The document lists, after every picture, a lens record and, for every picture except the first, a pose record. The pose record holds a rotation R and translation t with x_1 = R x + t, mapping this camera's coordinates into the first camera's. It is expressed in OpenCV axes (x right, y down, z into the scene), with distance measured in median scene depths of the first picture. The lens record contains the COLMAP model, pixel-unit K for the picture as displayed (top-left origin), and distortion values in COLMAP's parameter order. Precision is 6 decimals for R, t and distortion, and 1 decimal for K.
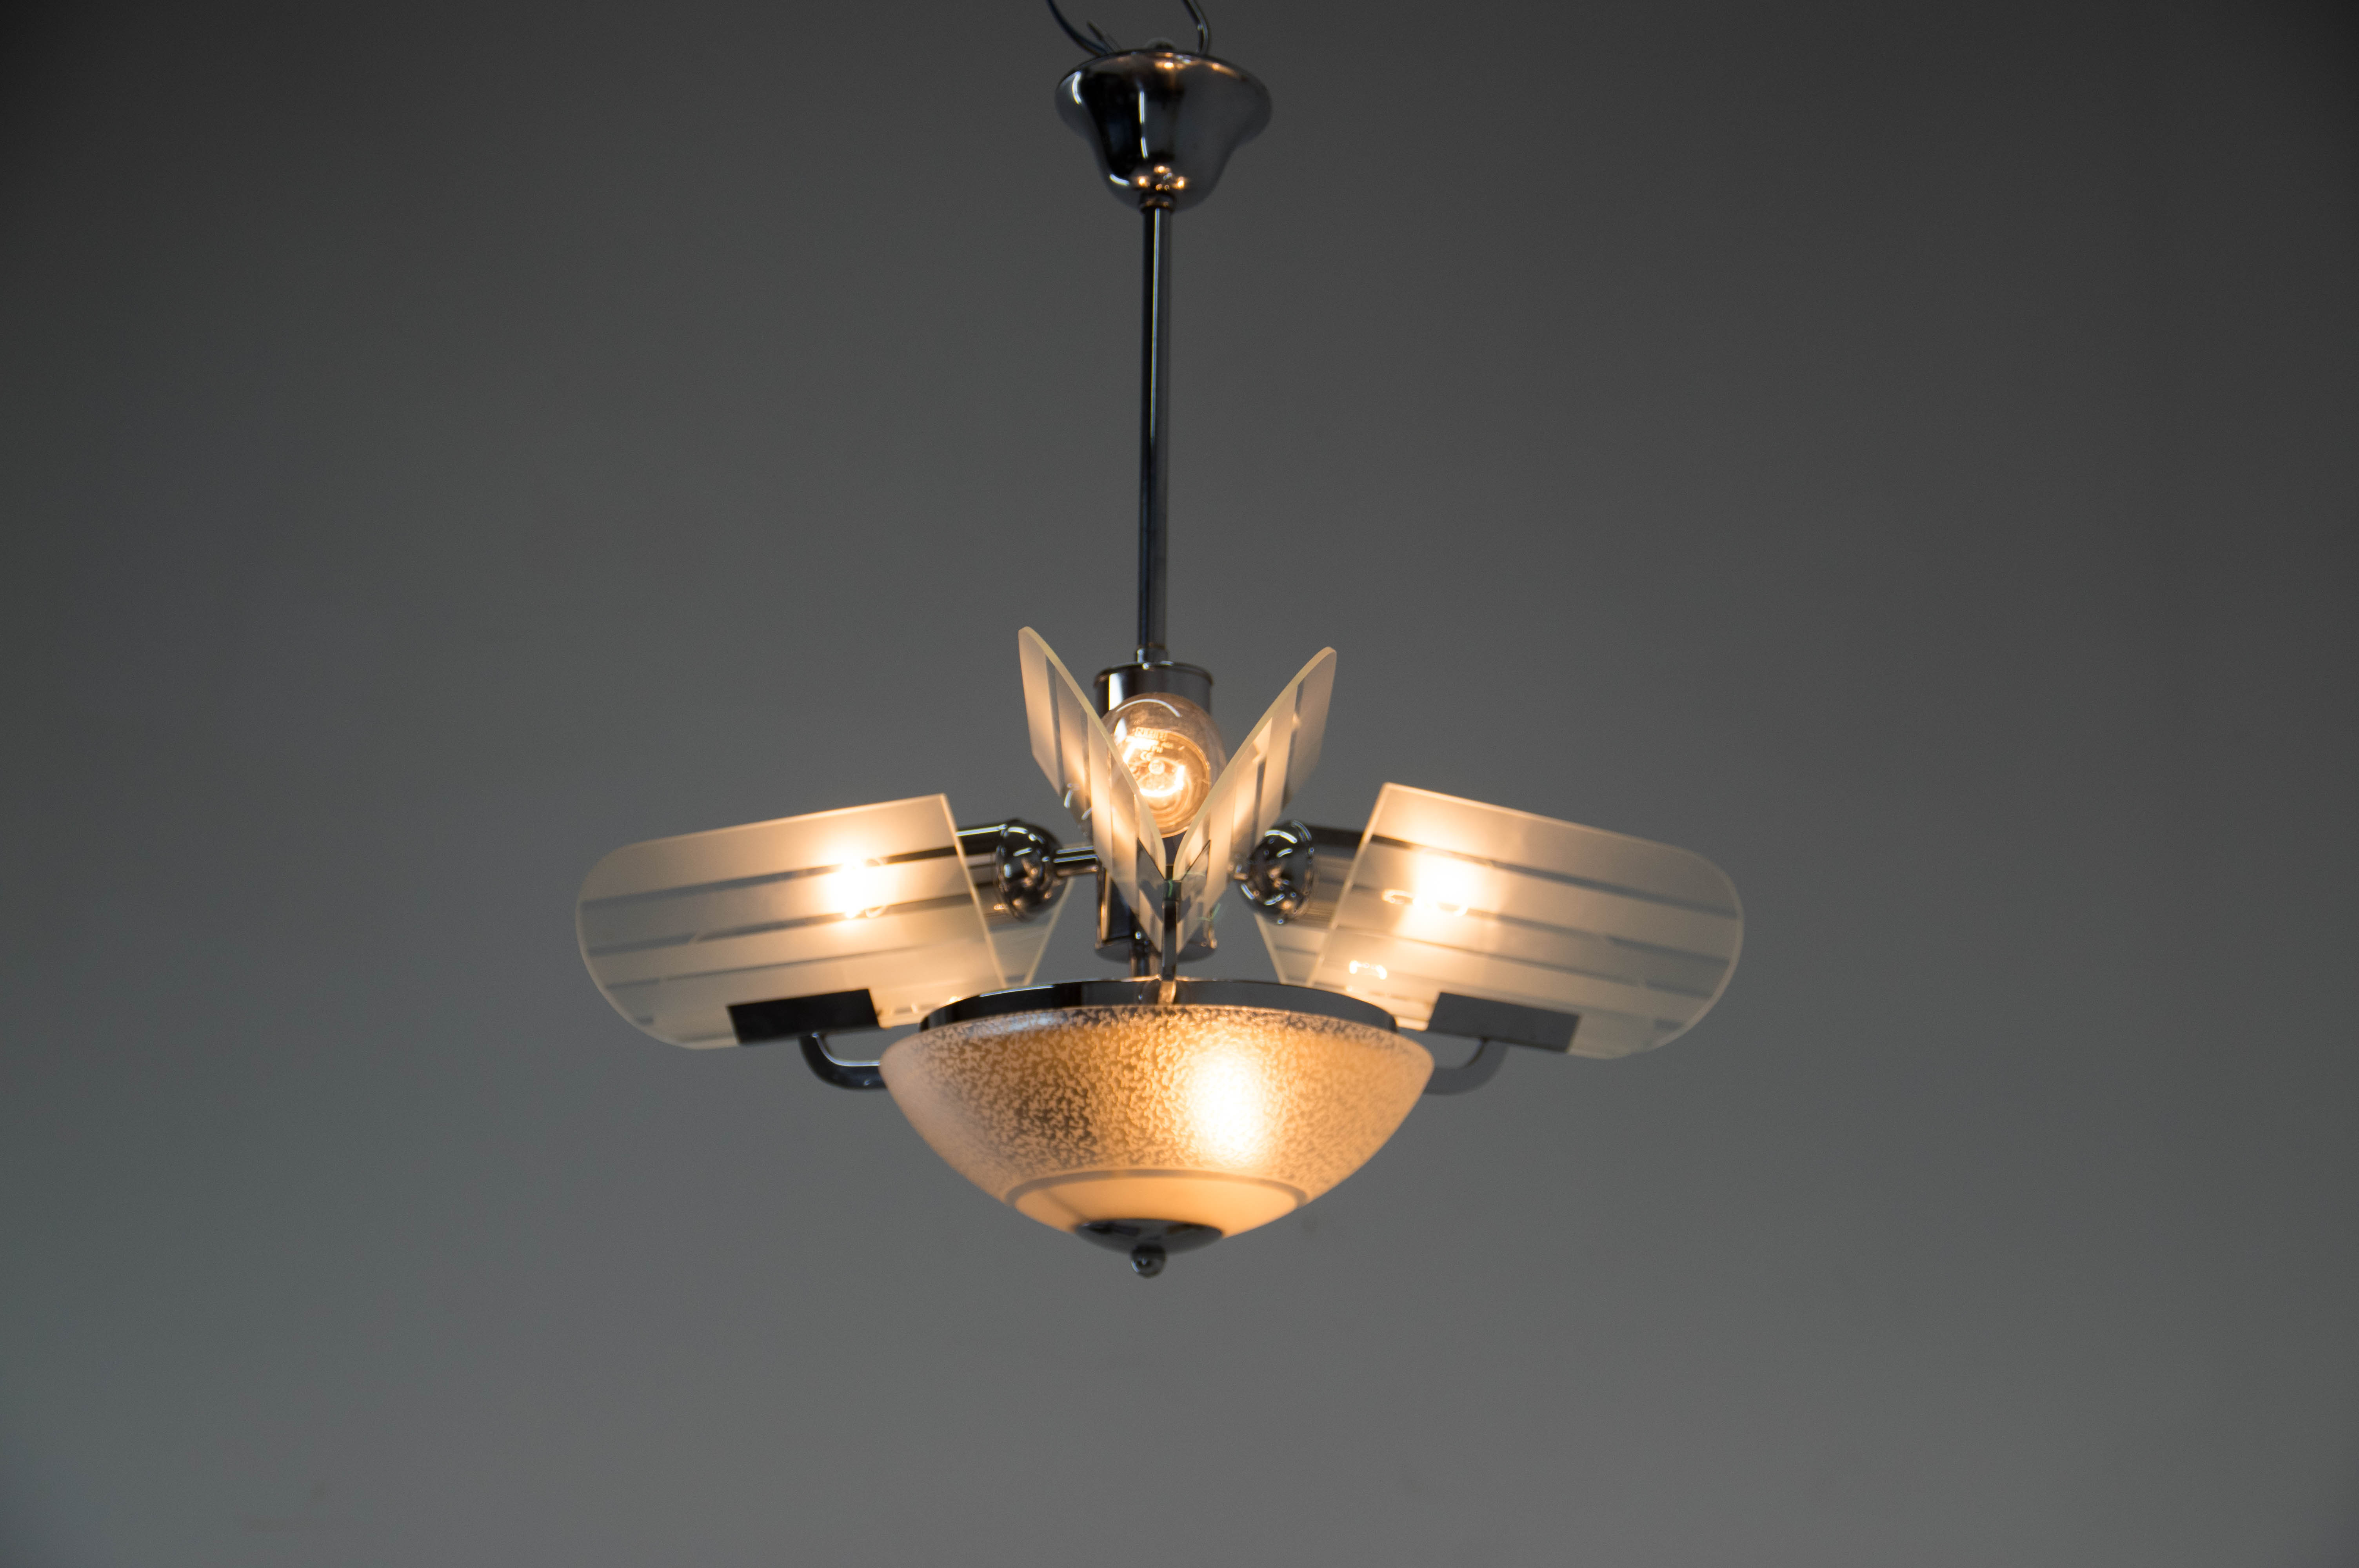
lens RADIAL K [[4301.4, 0, 1179.5], [0, 4301.4, 784.0], [0, 0, 1]] dist [0.019334, 0.009748]
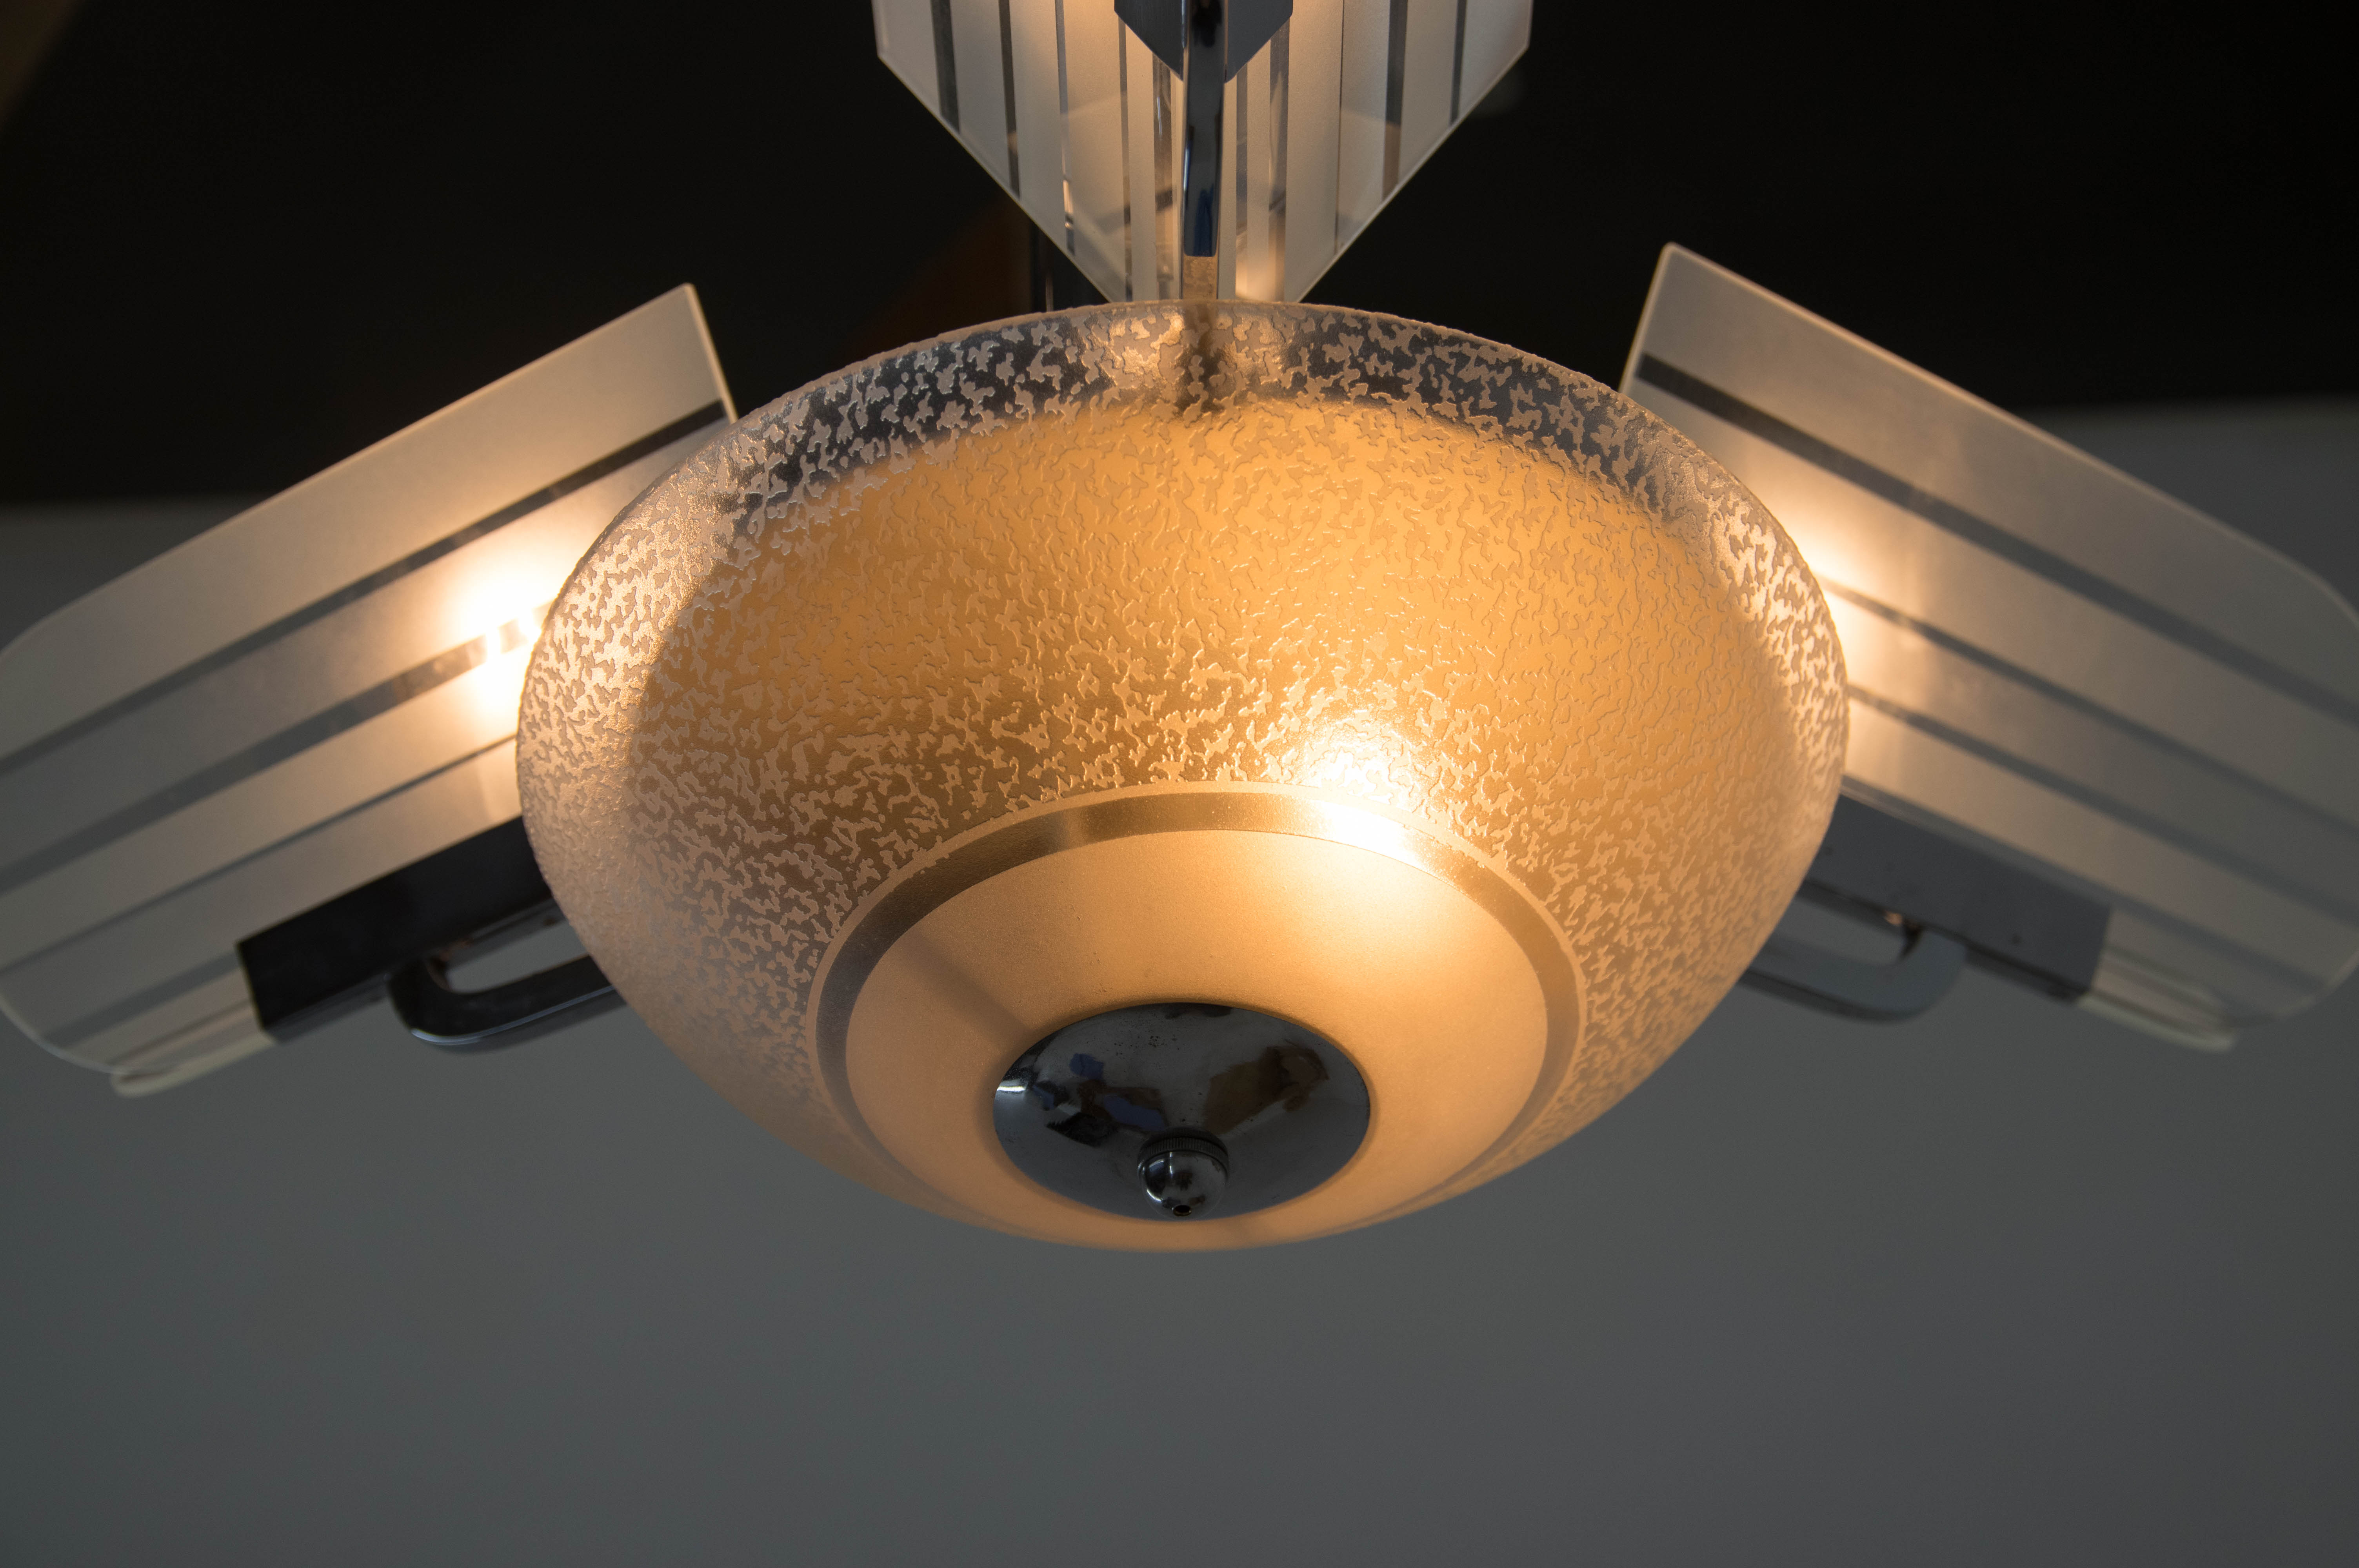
lens RADIAL K [[3897.2, 0, 1179.5], [0, 3897.2, 784.0], [0, 0, 1]] dist [0.195669, 0.067353]
pose [[0.999358, -0.034811, 0.008518, -0.009546], [0.035376, 0.920175, -0.389906, 0.224888], [0.005735, 0.389957, 0.920815, 0.679891]]
